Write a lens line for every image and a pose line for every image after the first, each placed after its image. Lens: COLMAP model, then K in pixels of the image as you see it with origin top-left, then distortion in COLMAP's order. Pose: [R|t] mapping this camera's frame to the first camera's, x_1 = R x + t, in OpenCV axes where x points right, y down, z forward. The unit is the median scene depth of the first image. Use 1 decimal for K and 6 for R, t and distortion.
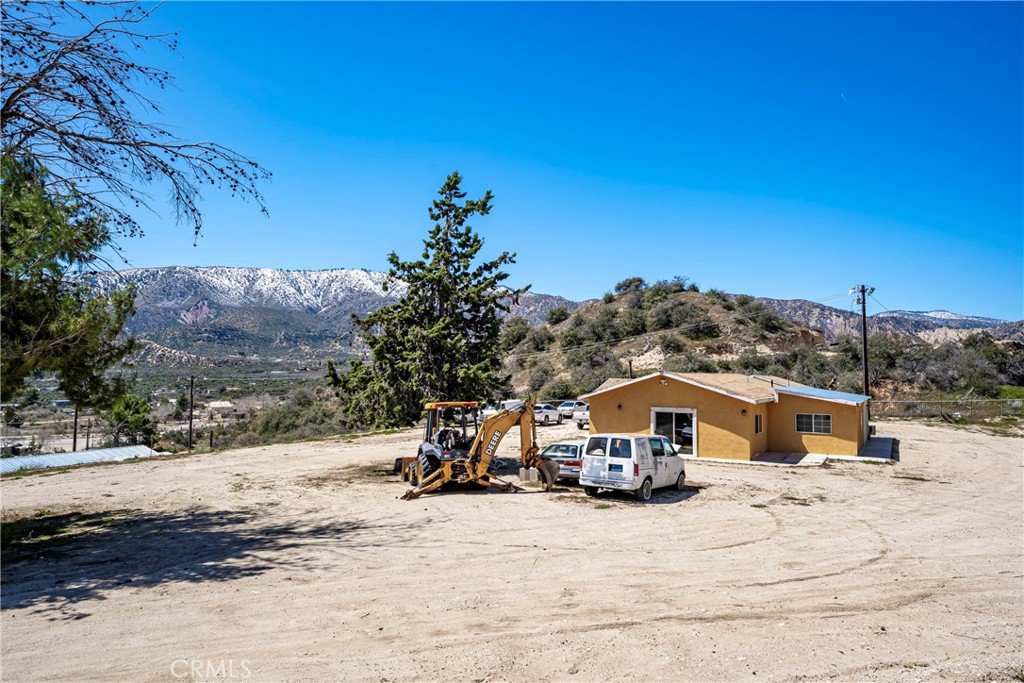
lens RADIAL K [[662.9, 0, 515.9], [0, 662.9, 338.8], [0, 0, 1]] dist [0.073717, 0.007132]
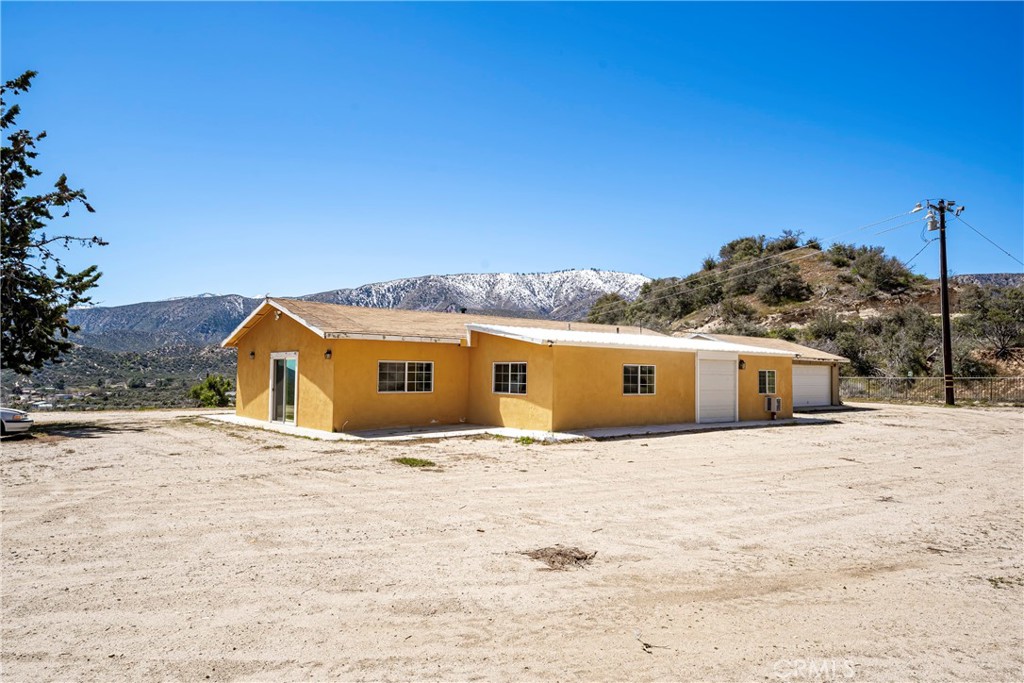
lens RADIAL K [[662.9, 0, 518.7], [0, 662.9, 334.0], [0, 0, 1]] dist [0.073717, 0.007132]
pose [[0.941004, -0.018272, -0.337902, 0.522280], [0.016739, 0.999832, -0.007450, 0.072638], [0.337982, 0.001354, 0.941152, 0.355790]]
